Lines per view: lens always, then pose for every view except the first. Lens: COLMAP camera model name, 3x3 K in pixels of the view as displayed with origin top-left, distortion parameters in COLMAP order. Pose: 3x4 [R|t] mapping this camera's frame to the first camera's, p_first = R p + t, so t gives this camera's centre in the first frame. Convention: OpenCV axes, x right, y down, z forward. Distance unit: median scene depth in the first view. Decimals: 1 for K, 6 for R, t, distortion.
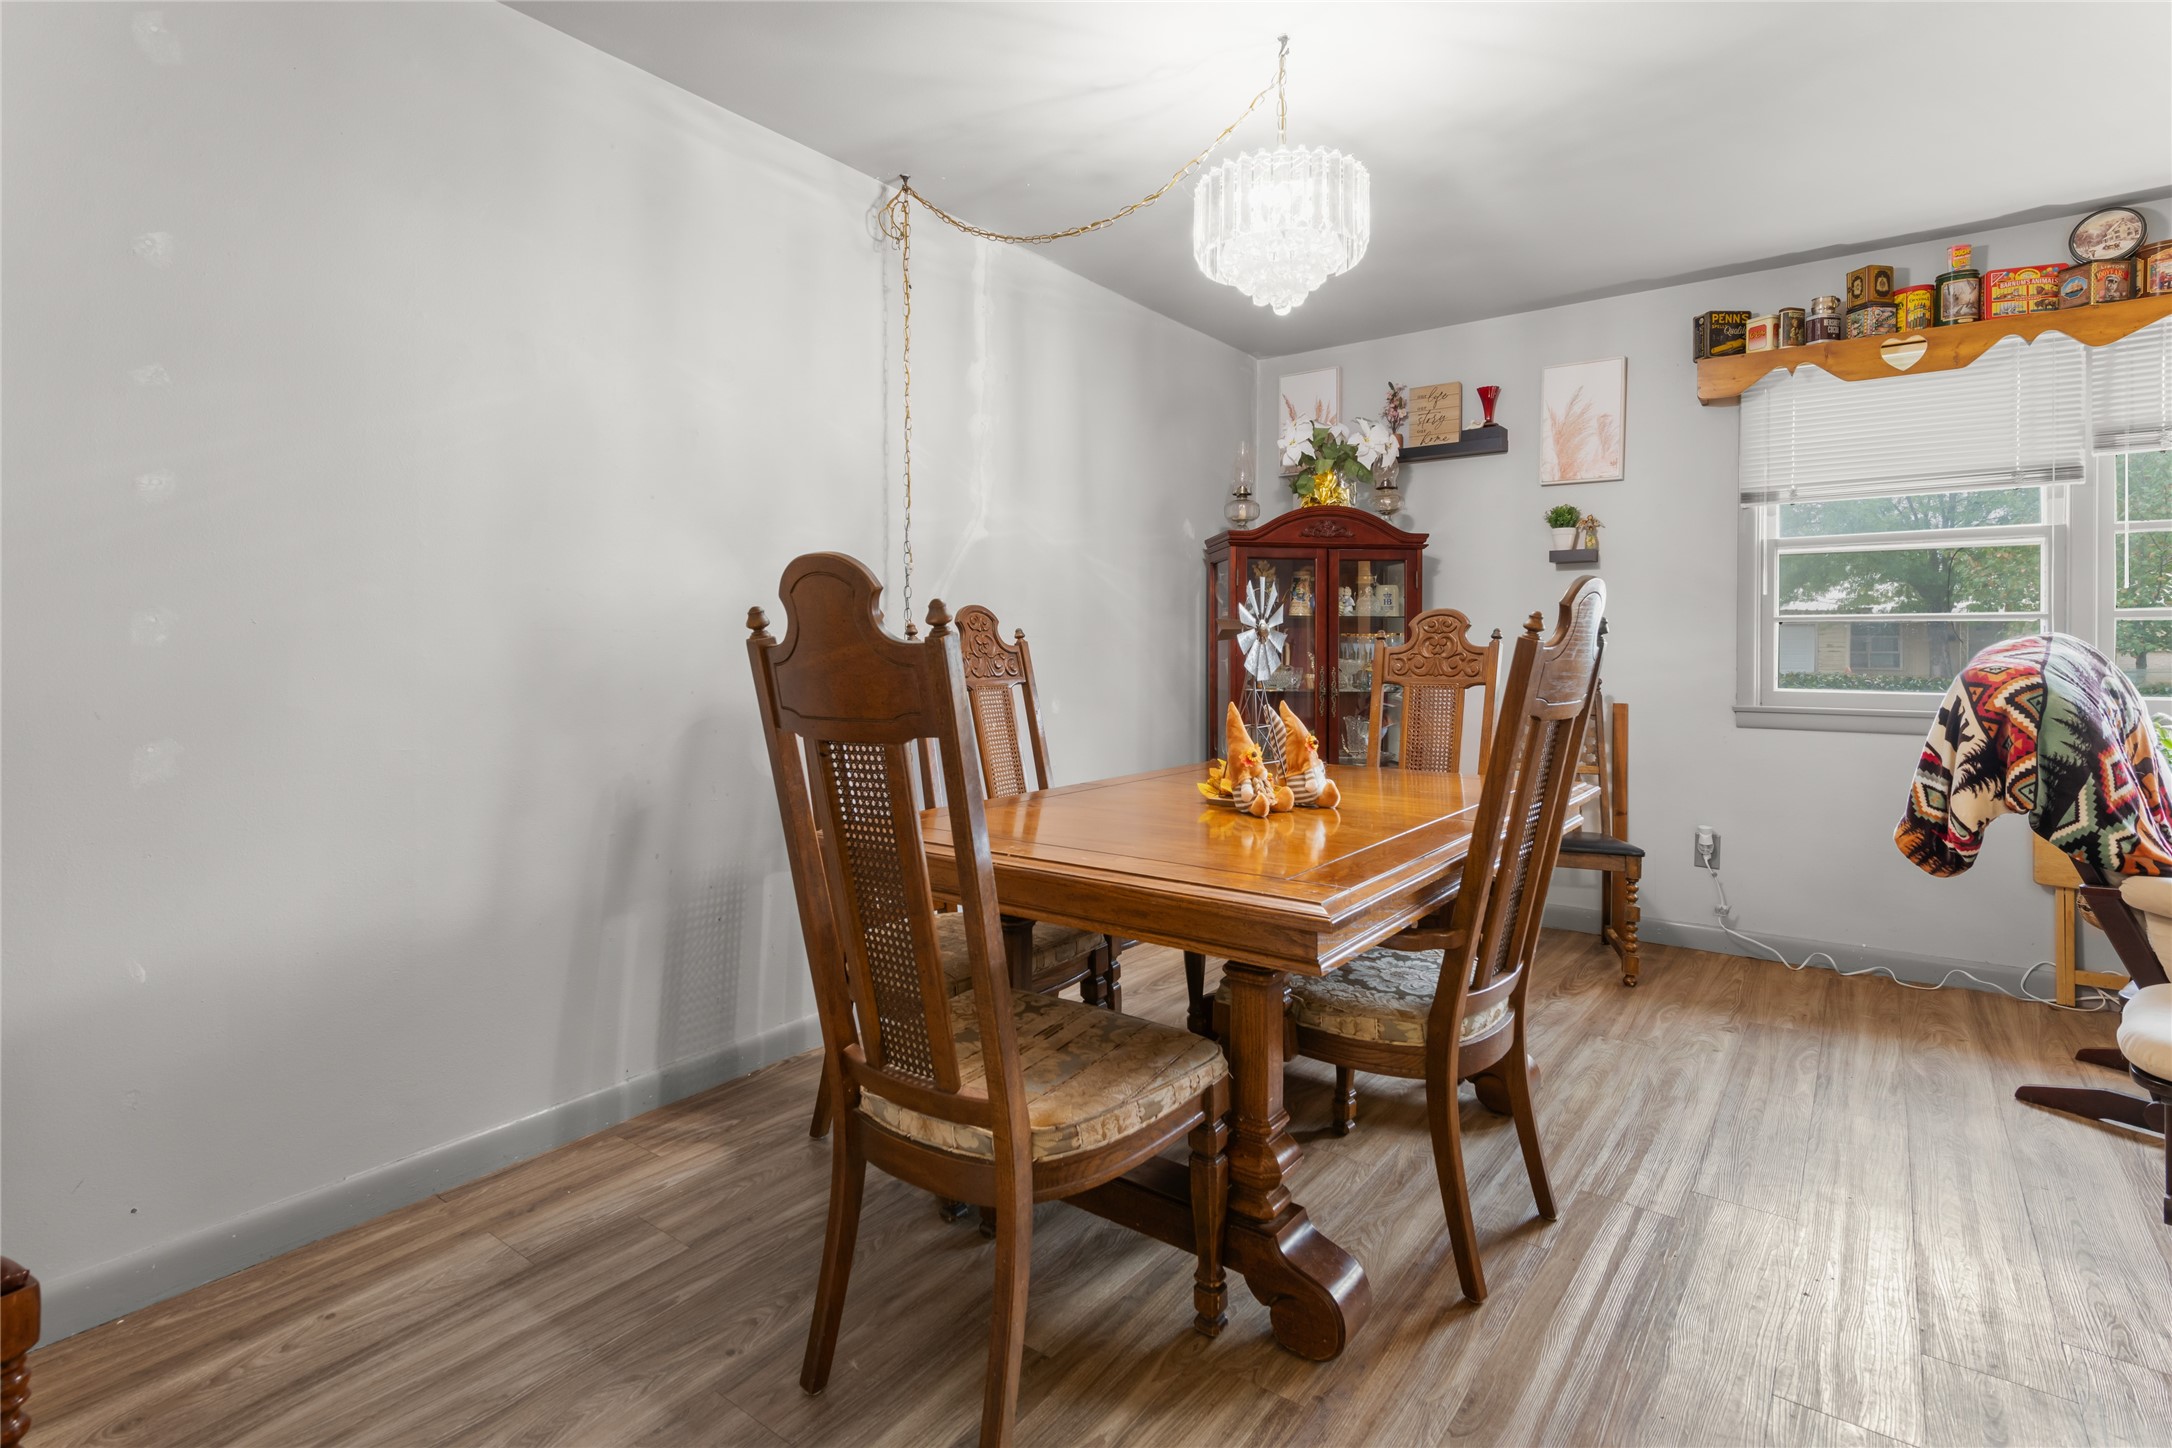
lens RADIAL K [[1082.2, 0, 1086.8], [0, 1082.2, 643.3], [0, 0, 1]] dist [0.019980, -0.000159]
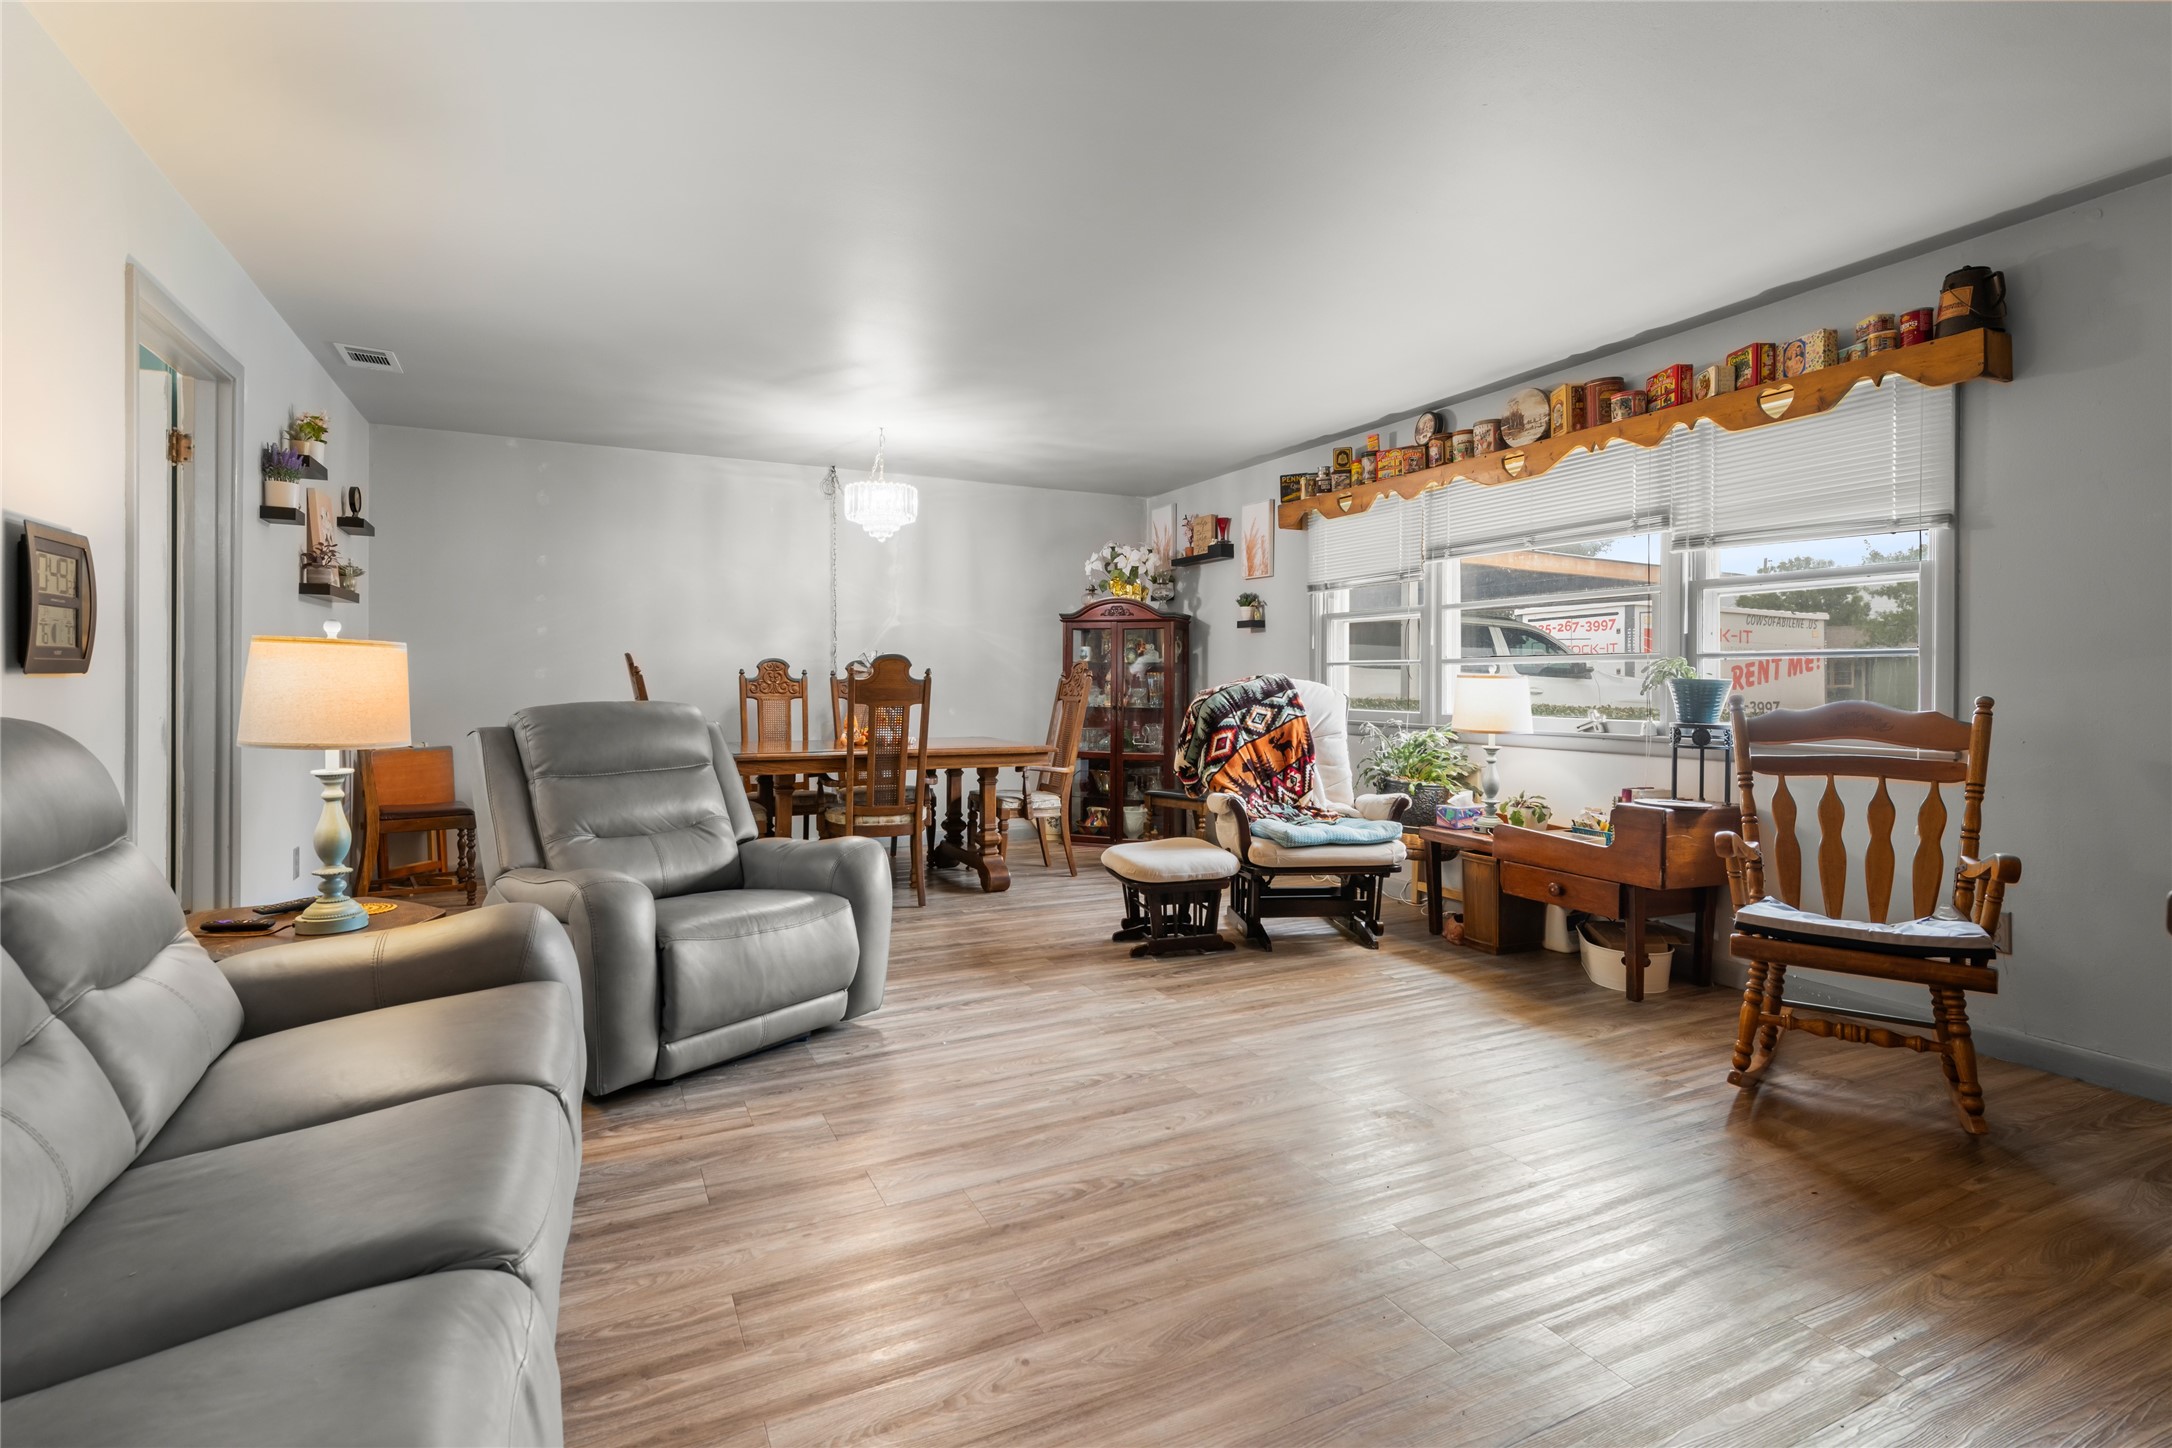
lens RADIAL K [[1036.7, 0, 1087.0], [0, 1036.7, 678.5], [0, 0, 1]] dist [0.000447, -0.000014]
pose [[0.885657, 0.001503, -0.464338, 1.052401], [-0.001267, 0.999999, 0.000820, -0.000399], [0.464339, -0.000137, 0.885658, -0.523573]]
